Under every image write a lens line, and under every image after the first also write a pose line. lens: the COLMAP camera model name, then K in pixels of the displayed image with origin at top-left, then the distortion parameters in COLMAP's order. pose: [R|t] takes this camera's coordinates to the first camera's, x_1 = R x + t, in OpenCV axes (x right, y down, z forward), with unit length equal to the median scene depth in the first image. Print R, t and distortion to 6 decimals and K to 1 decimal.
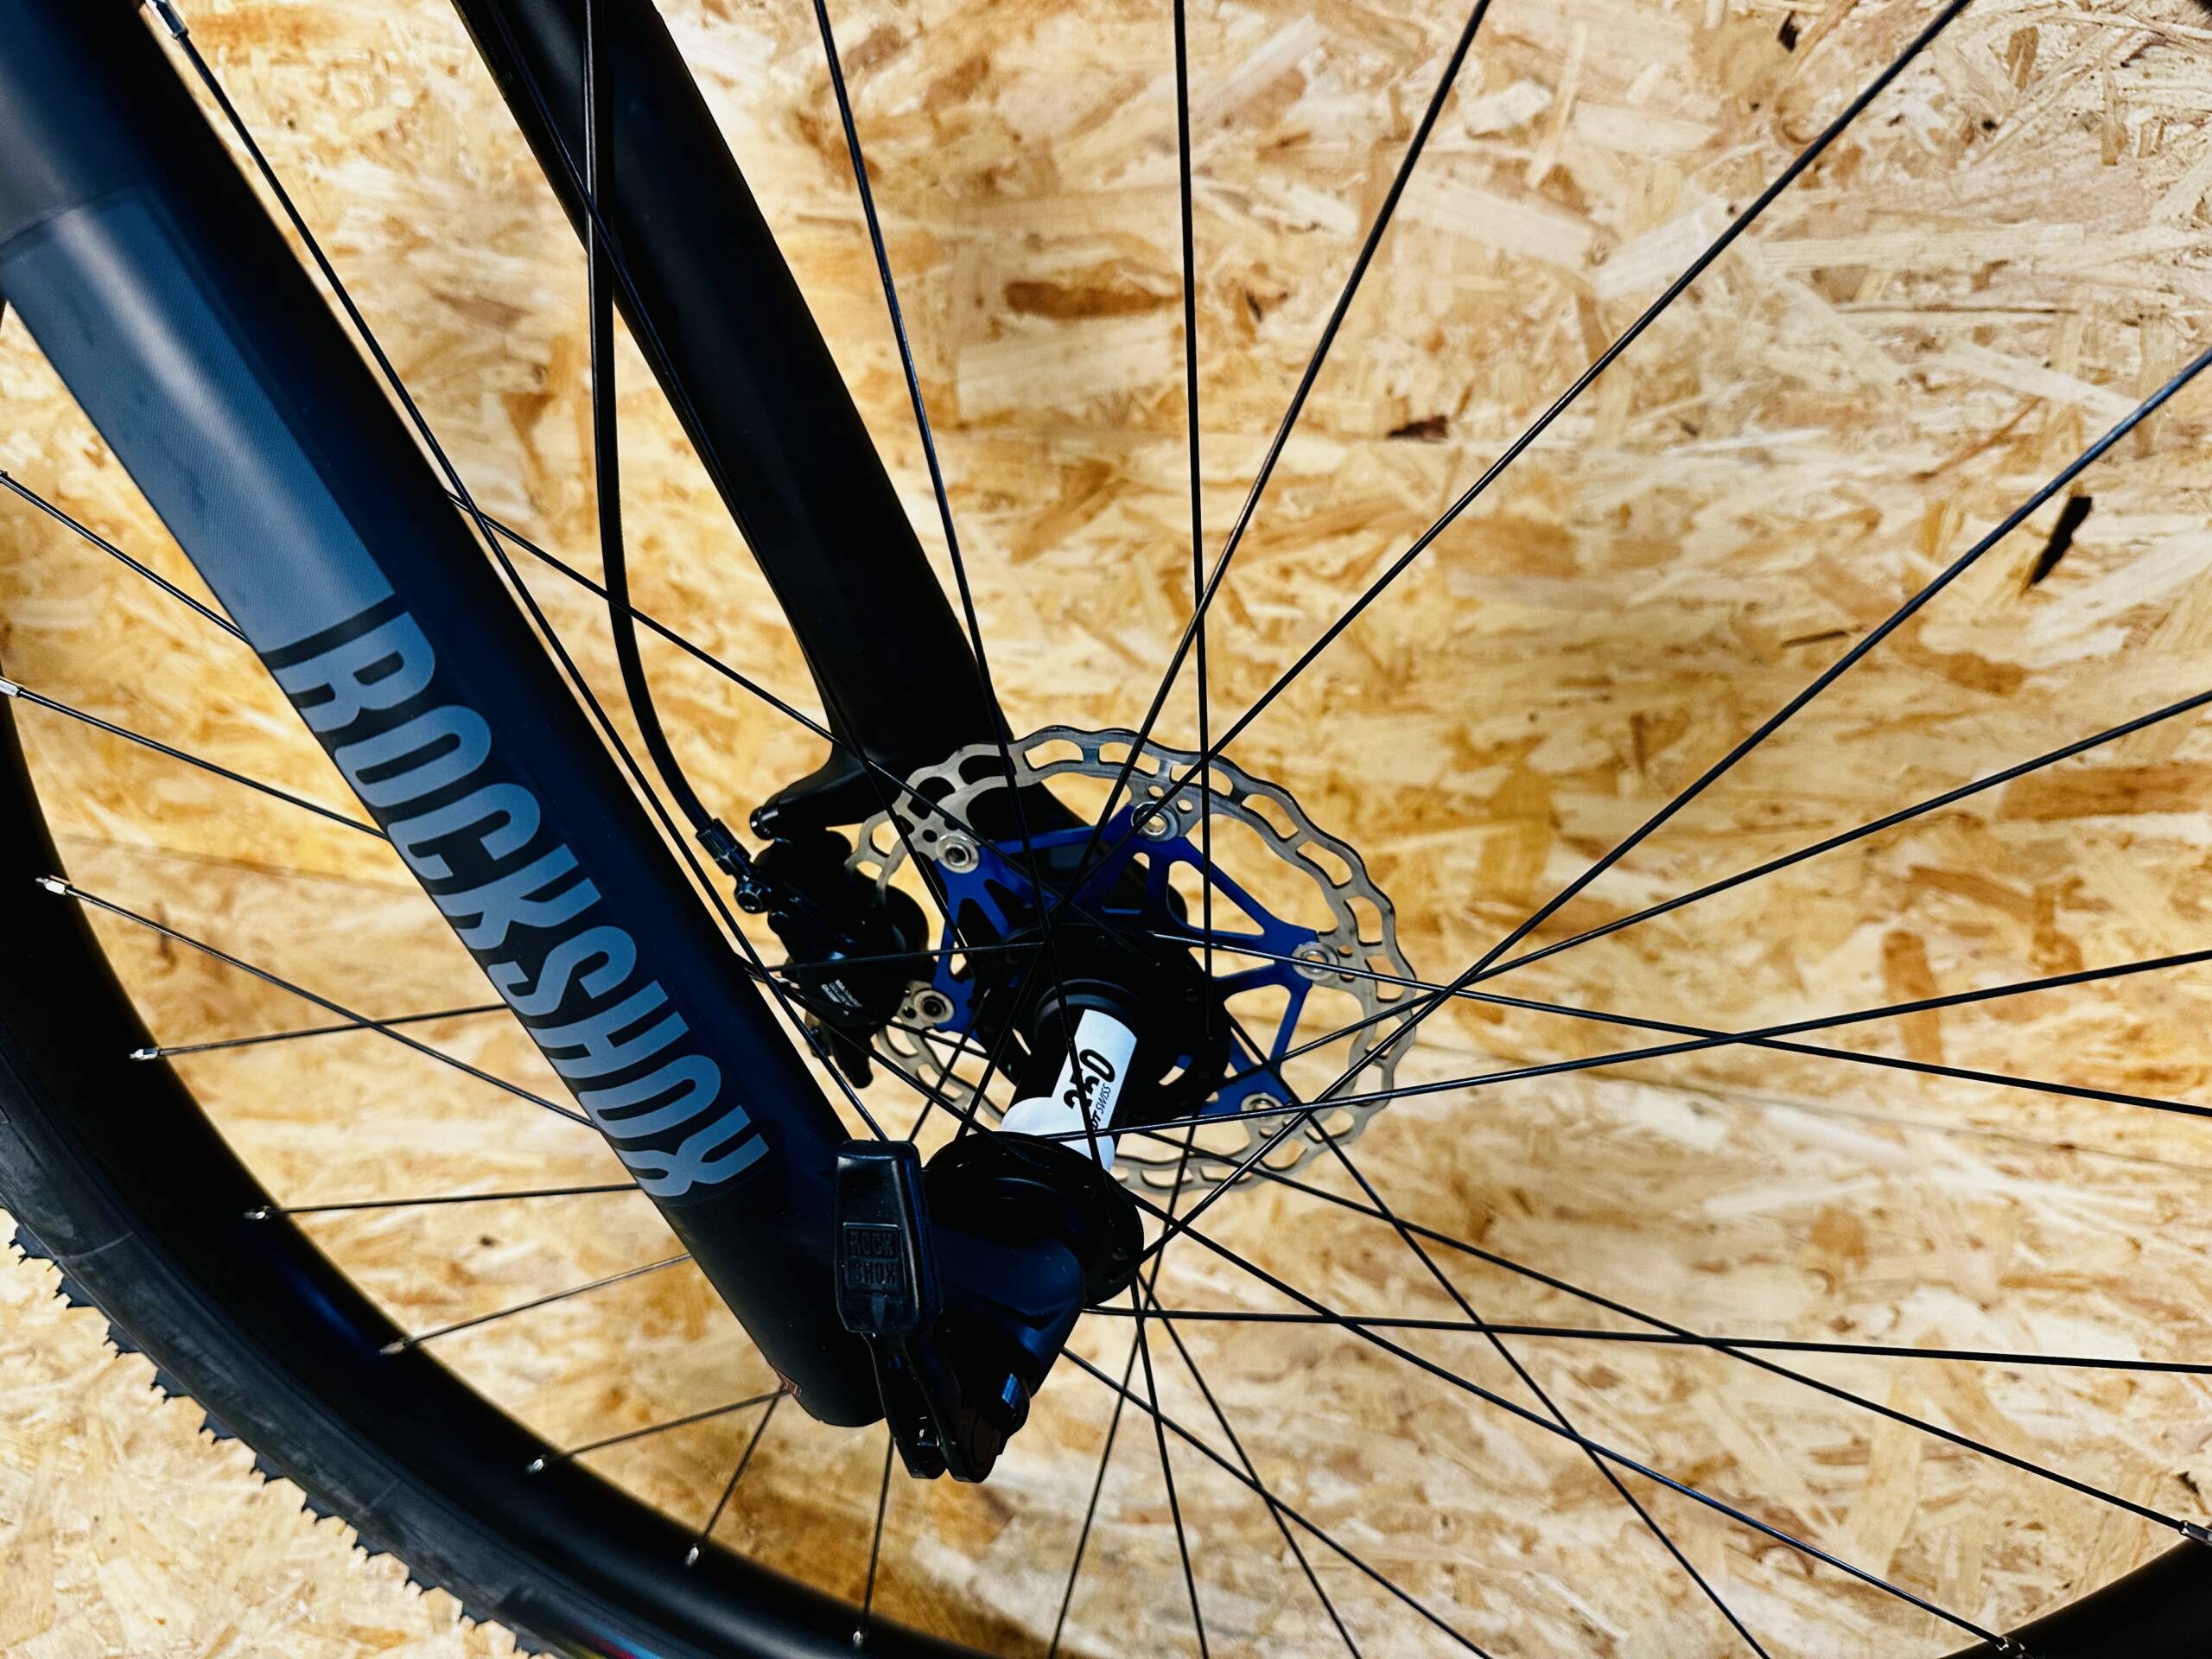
lens RADIAL K [[1555.6, 0, 1109.0], [0, 1555.6, 796.9], [0, 0, 1]] dist [0.027170, -0.069380]
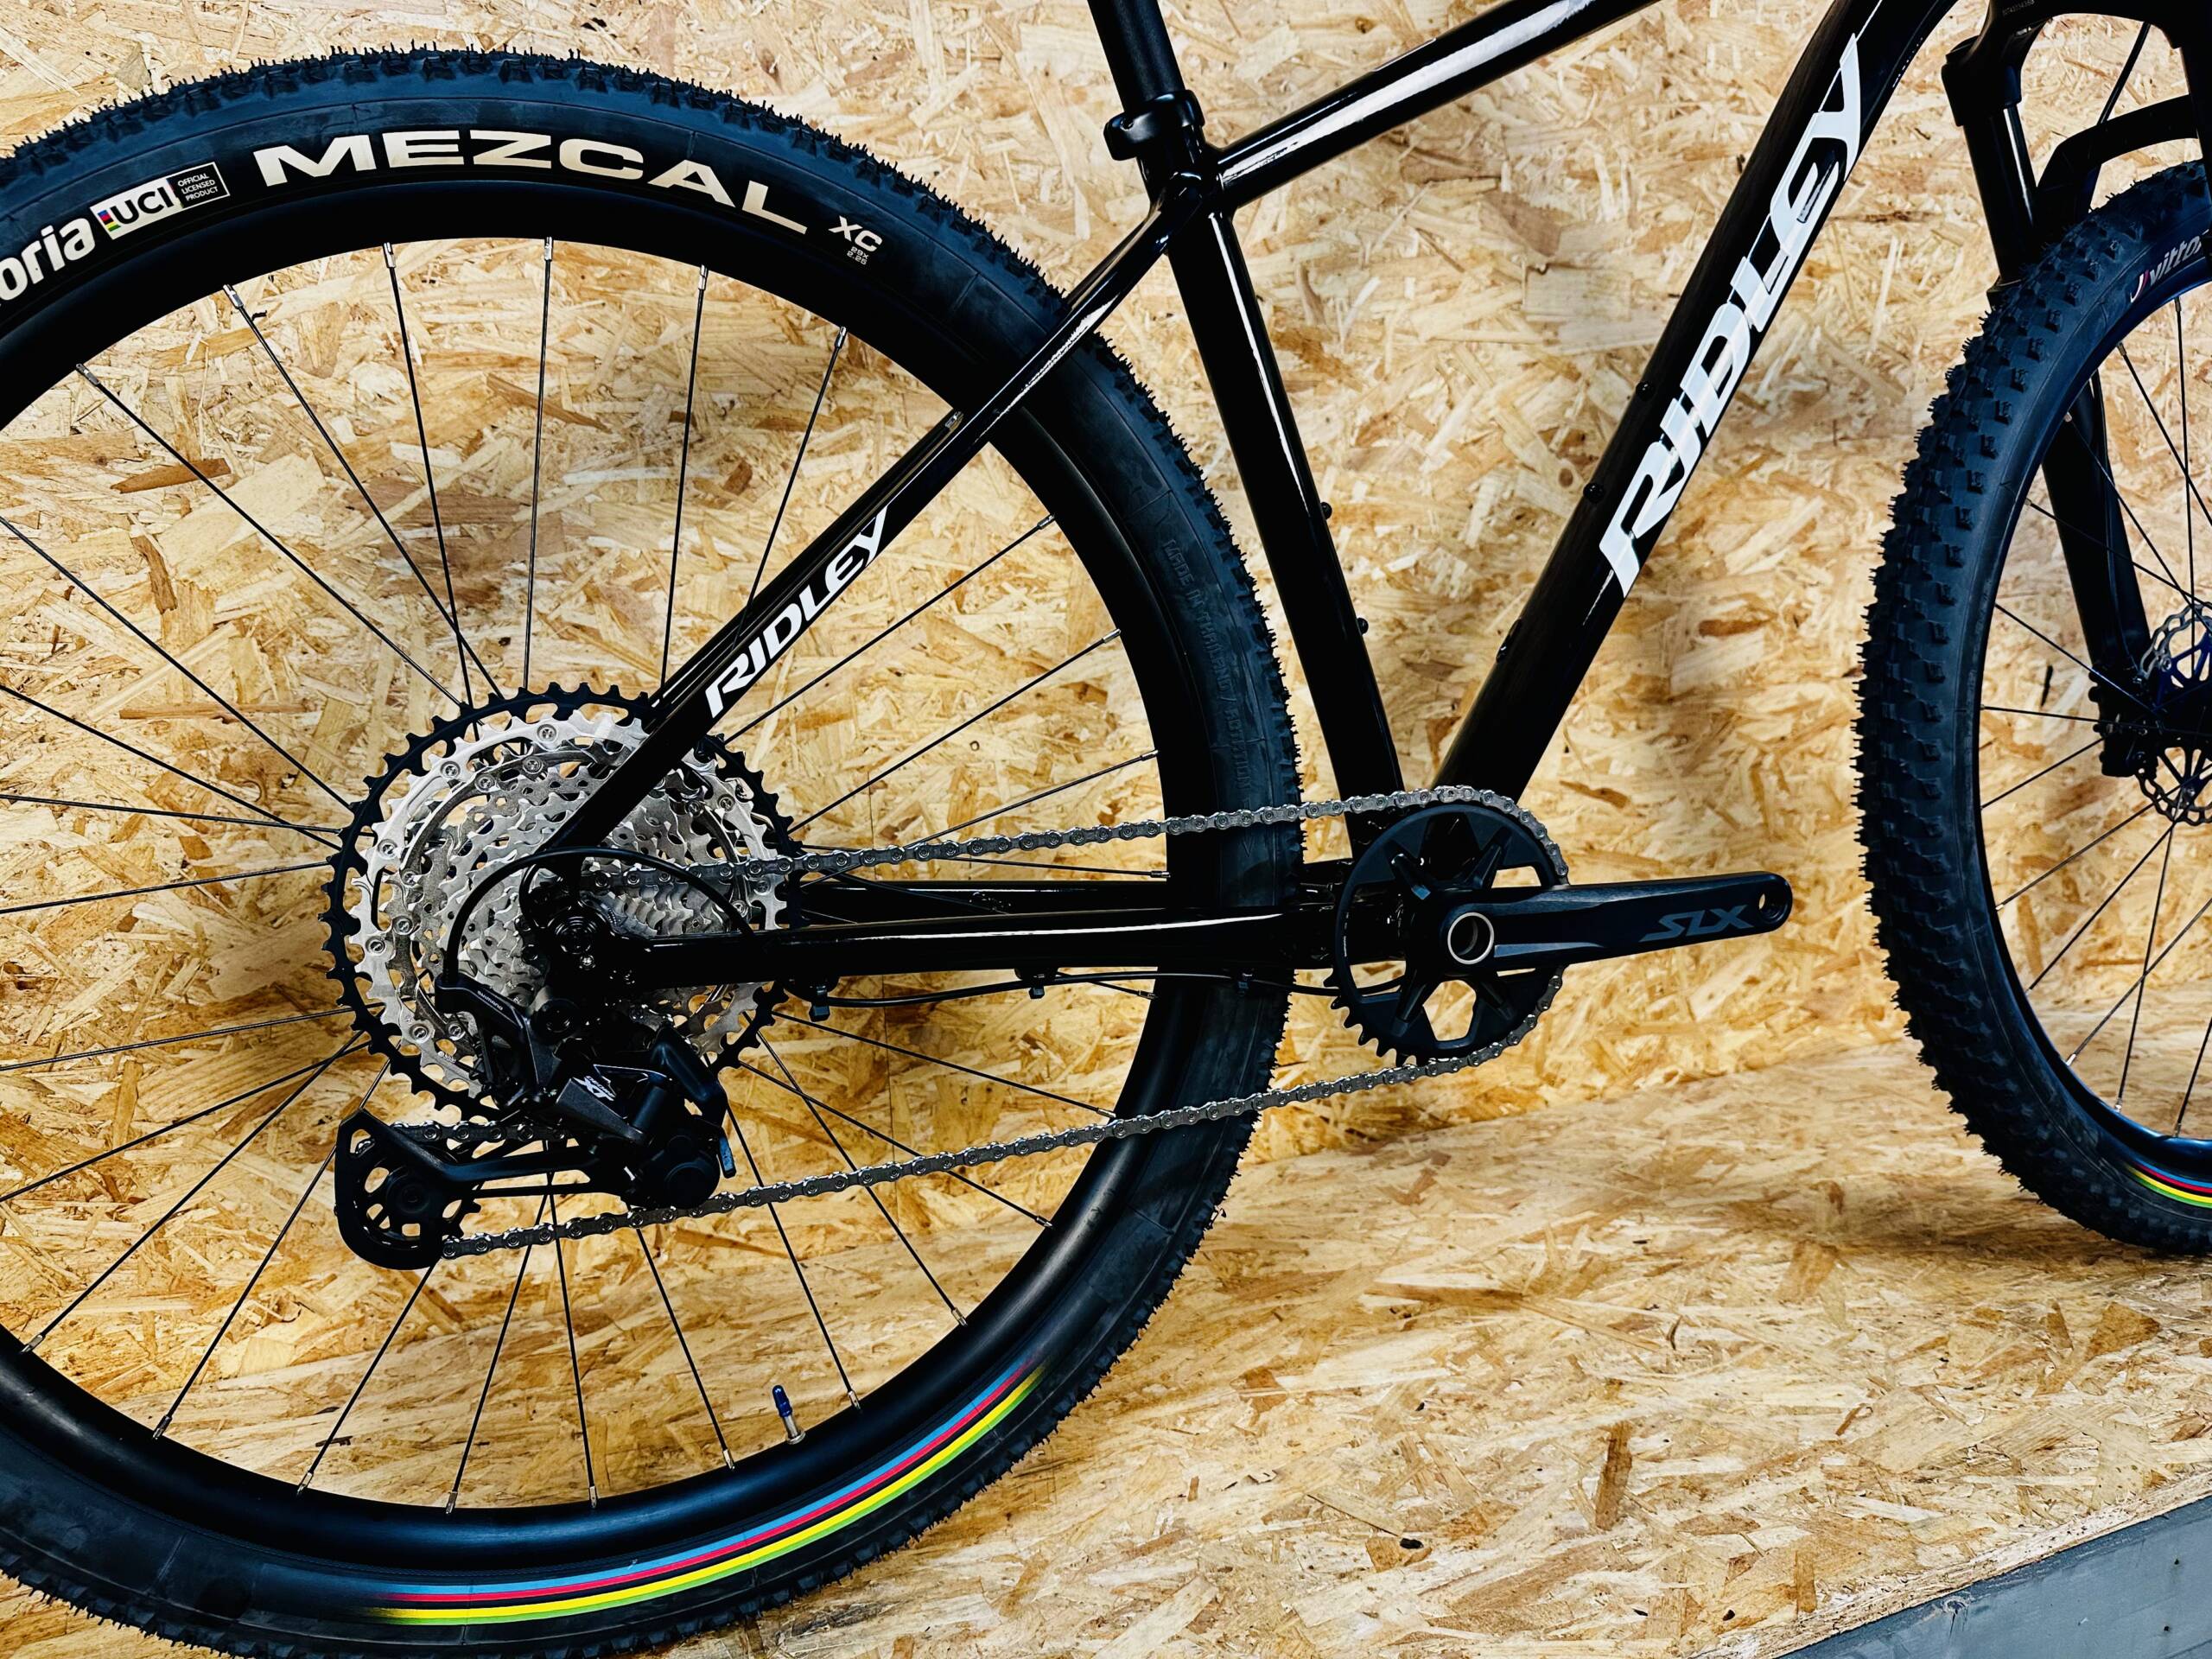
lens RADIAL K [[1549.3, 0, 1106.0], [0, 1549.3, 829.5], [0, 0, 1]] dist [0.054793, -0.090271]
pose [[0.796780, -0.081312, 0.598774, -1.931610], [0.357812, 0.861994, -0.359078, 0.360354], [-0.486942, 0.500354, 0.715914, 0.050667]]
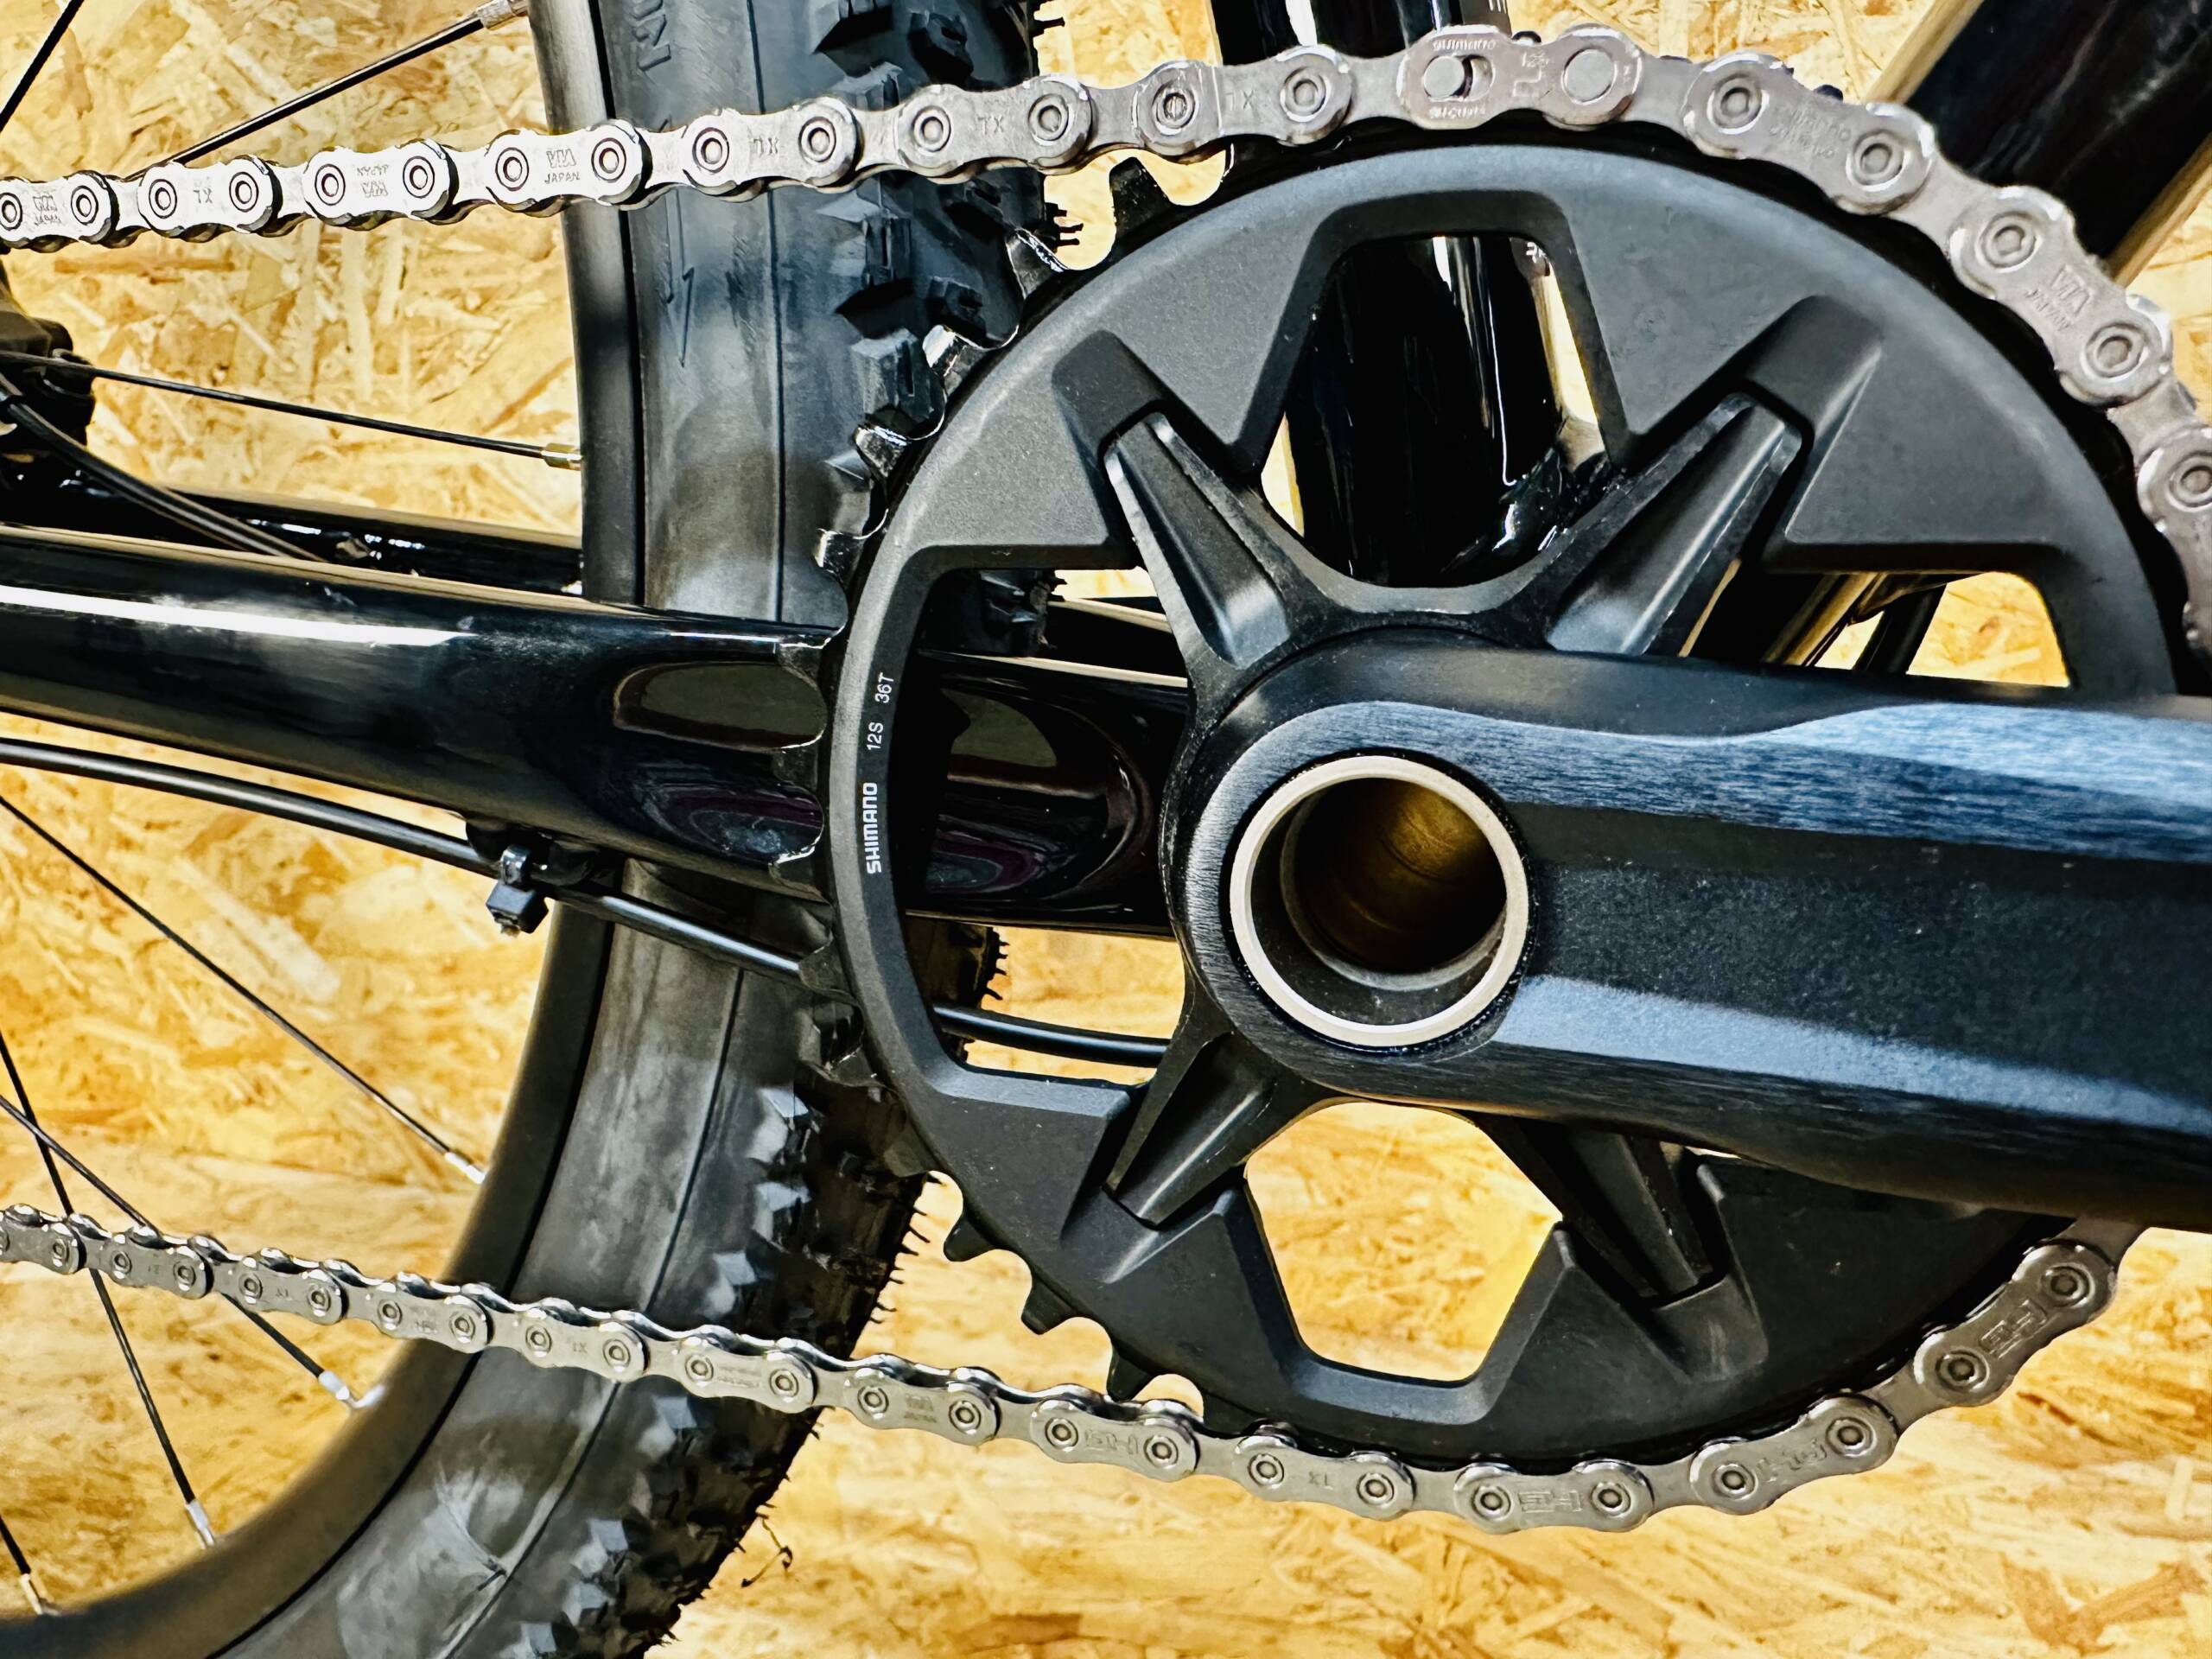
lens RADIAL K [[1559.9, 0, 1107.0], [0, 1559.9, 914.4], [0, 0, 1]] dist [0.000120, 0.001345]
pose [[0.997844, 0.057470, -0.031707, -1.023463], [-0.064987, 0.932825, -0.354421, 0.181072], [0.009209, 0.355717, 0.934548, 0.618006]]
